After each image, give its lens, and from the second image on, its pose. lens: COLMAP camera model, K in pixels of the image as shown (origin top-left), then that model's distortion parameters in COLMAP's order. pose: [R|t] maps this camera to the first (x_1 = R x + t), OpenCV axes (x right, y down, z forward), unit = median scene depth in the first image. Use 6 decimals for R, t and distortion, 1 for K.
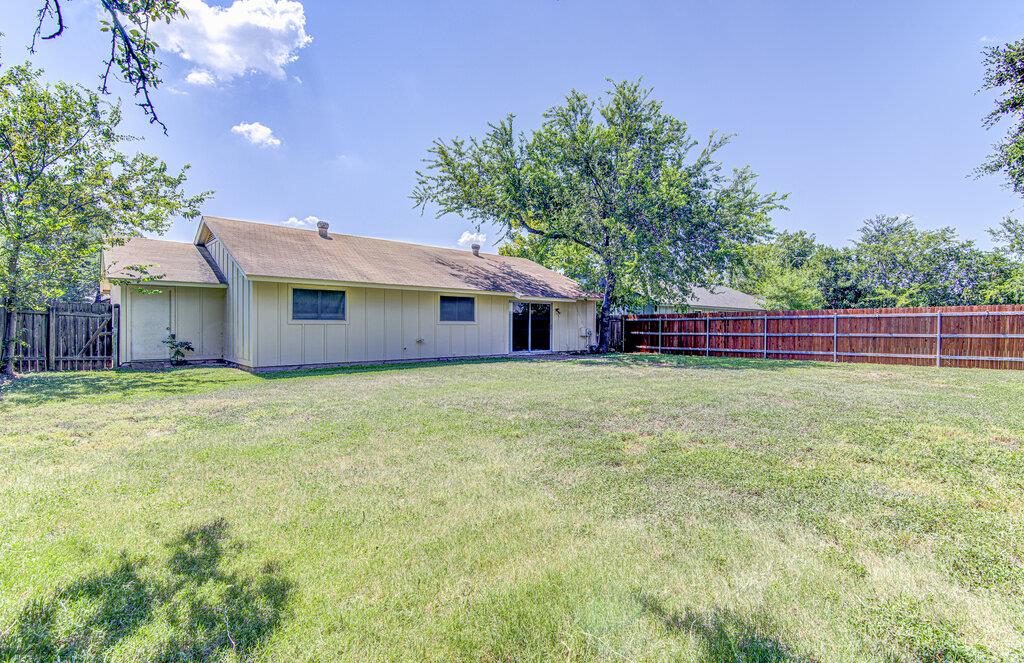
lens RADIAL K [[466.1, 0, 510.7], [0, 466.1, 329.4], [0, 0, 1]] dist [0.001582, 0.000320]
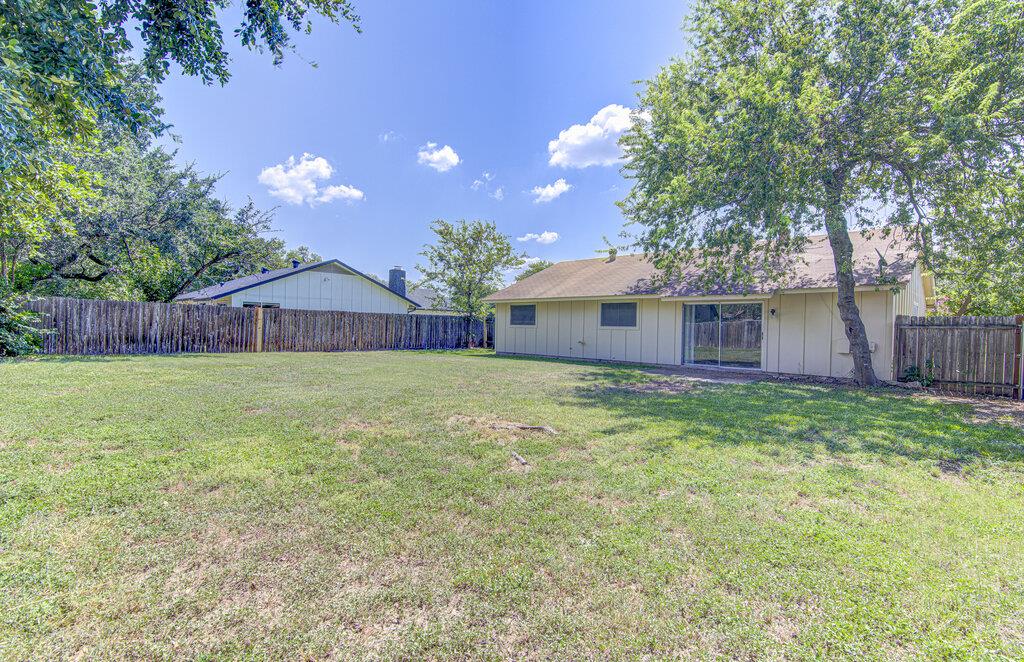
lens RADIAL K [[466.1, 0, 516.5], [0, 466.1, 328.1], [0, 0, 1]] dist [0.001582, 0.000320]
pose [[0.060719, -0.002686, -0.998151, 0.913043], [-0.034032, 0.999409, -0.004759, -0.001234], [0.997575, 0.034259, 0.060592, 0.710949]]
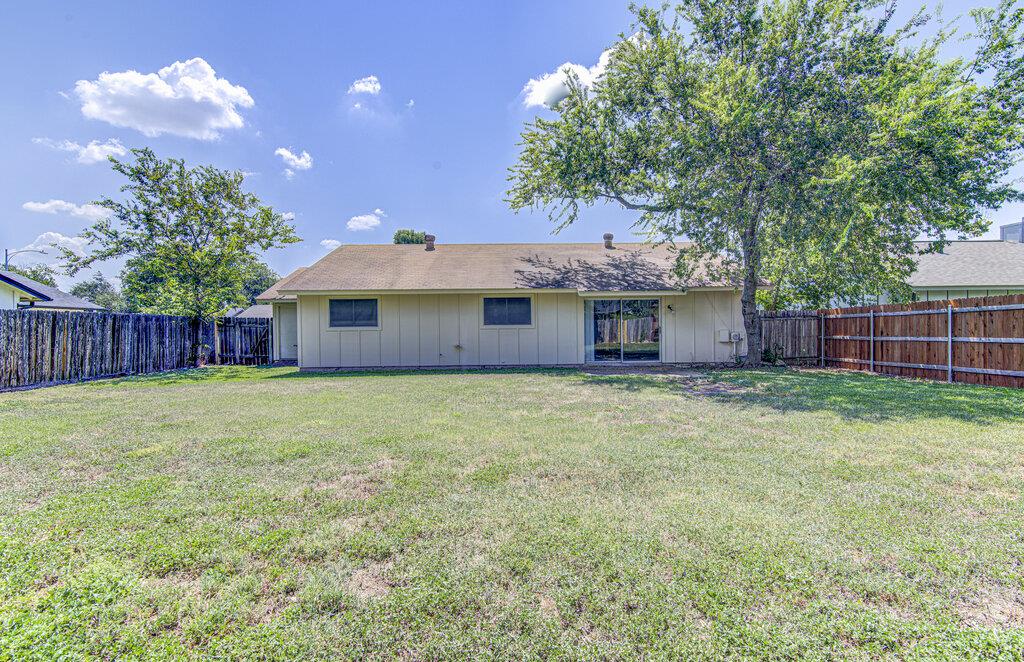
lens RADIAL K [[466.1, 0, 515.4], [0, 466.1, 336.5], [0, 0, 1]] dist [0.001582, 0.000320]
pose [[0.758597, -0.004191, -0.651546, 0.478731], [0.007327, 0.999971, 0.002098, 0.002605], [0.651518, -0.006366, 0.758606, 0.331593]]
